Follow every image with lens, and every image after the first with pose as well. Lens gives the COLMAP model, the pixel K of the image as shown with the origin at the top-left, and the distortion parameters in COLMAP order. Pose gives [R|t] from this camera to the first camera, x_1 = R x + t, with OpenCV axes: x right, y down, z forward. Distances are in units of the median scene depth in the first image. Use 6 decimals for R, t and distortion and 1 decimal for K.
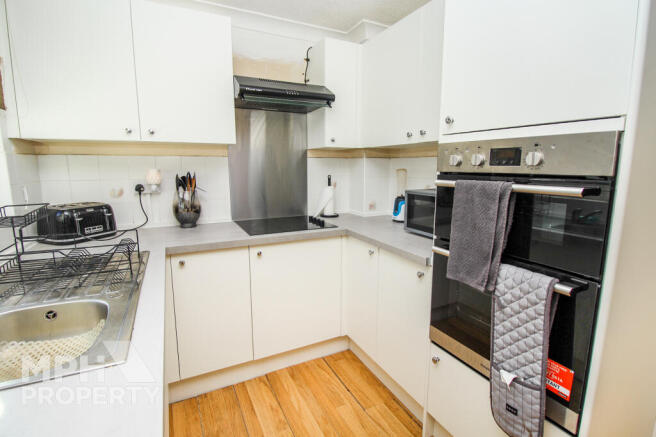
lens RADIAL K [[311.2, 0, 330.5], [0, 311.2, 217.1], [0, 0, 1]] dist [-0.001891, -0.000053]
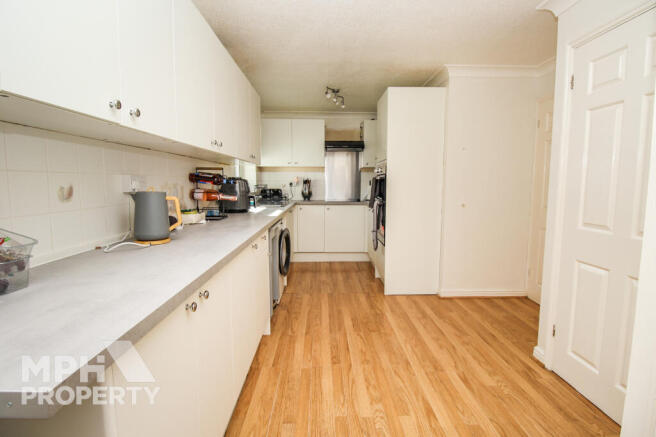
lens RADIAL K [[311.2, 0, 326.3], [0, 311.2, 217.6], [0, 0, 1]] dist [-0.001891, -0.000053]
pose [[0.901283, 0.037969, -0.431564, 0.764911], [-0.069805, 0.995863, -0.058165, 0.306258], [0.427570, 0.082549, 0.900205, -1.160764]]
